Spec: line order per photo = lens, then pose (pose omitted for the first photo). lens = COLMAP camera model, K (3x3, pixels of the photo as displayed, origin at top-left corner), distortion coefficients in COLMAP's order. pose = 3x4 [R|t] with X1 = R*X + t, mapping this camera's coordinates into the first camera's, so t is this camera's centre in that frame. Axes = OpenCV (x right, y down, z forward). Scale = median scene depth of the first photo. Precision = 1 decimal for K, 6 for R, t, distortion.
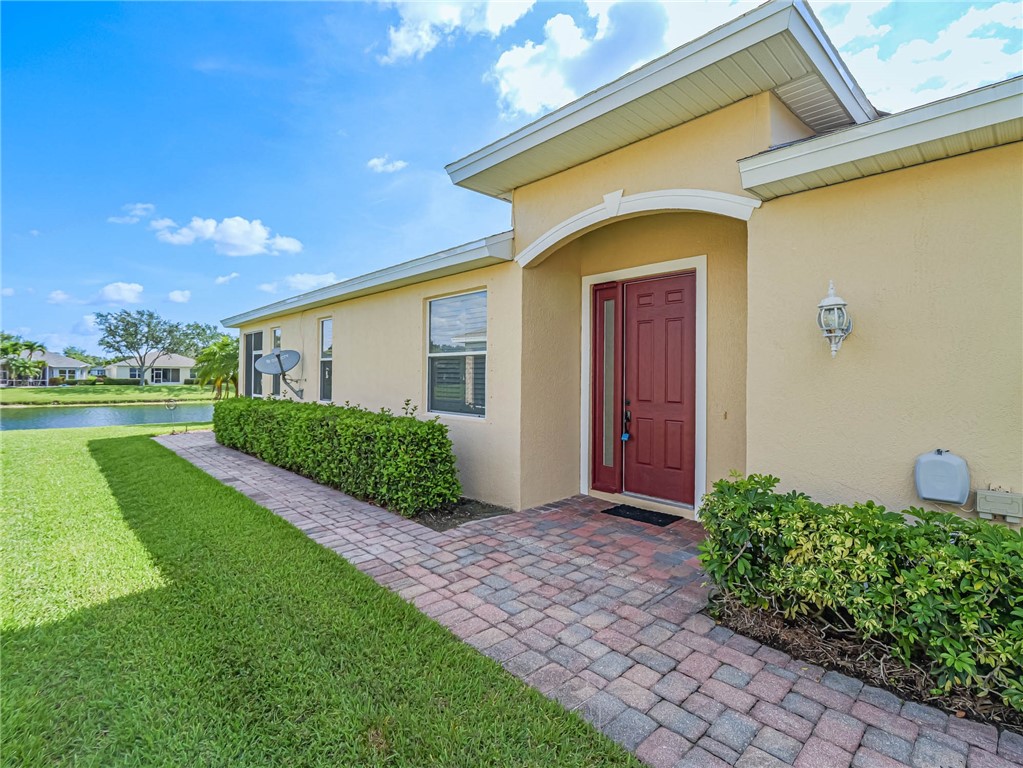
lens RADIAL K [[495.6, 0, 511.7], [0, 495.6, 373.9], [0, 0, 1]] dist [-0.003435, -0.001168]
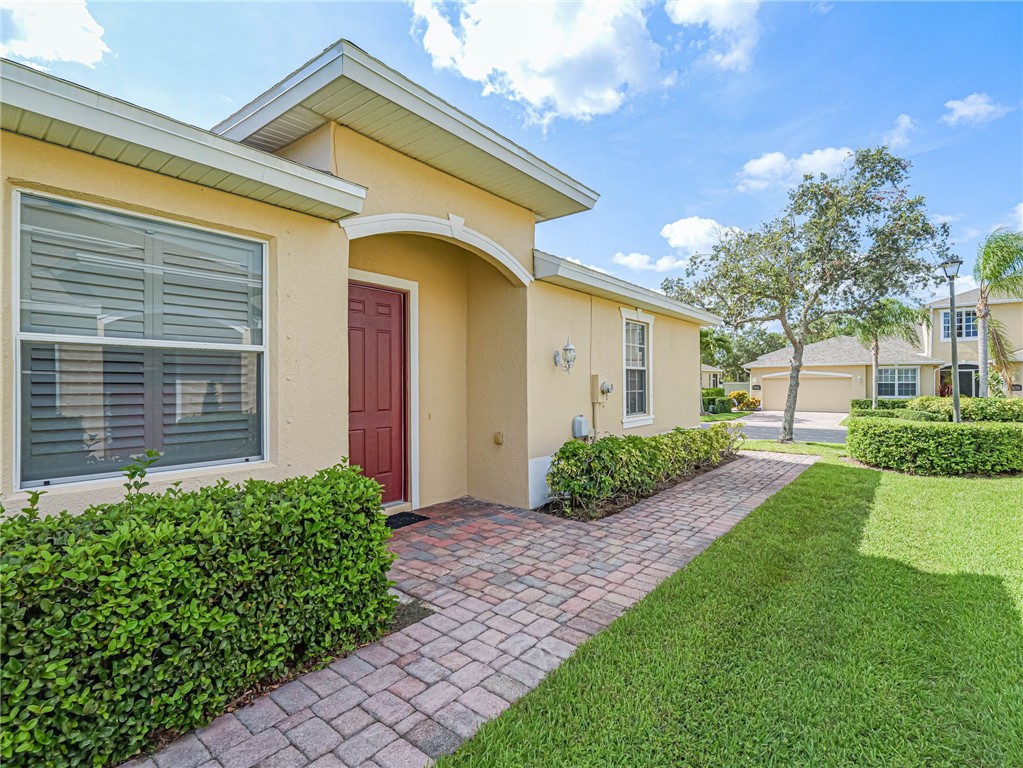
lens RADIAL K [[495.6, 0, 510.1], [0, 495.6, 381.5], [0, 0, 1]] dist [-0.003435, -0.001168]
pose [[-0.146010, -0.003356, 0.989277, -0.817389], [-0.000164, 0.999994, 0.003368, -0.007076], [-0.989283, 0.000329, -0.146010, 0.961166]]
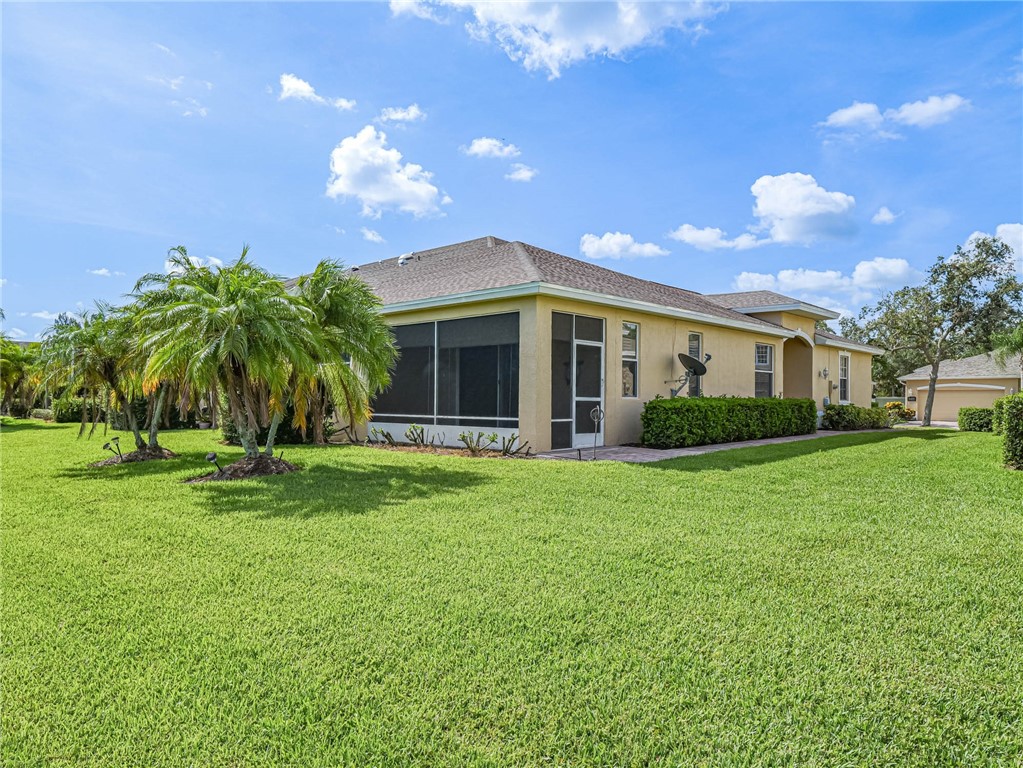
lens RADIAL K [[659.5, 0, 512.9], [0, 659.5, 392.1], [0, 0, 1]] dist [0.004431, 0.001863]
pose [[-0.055919, 0.001392, 0.998434, -3.834616], [-0.012632, 0.999918, -0.002101, 0.094738], [-0.998355, -0.012730, -0.055897, 2.935820]]
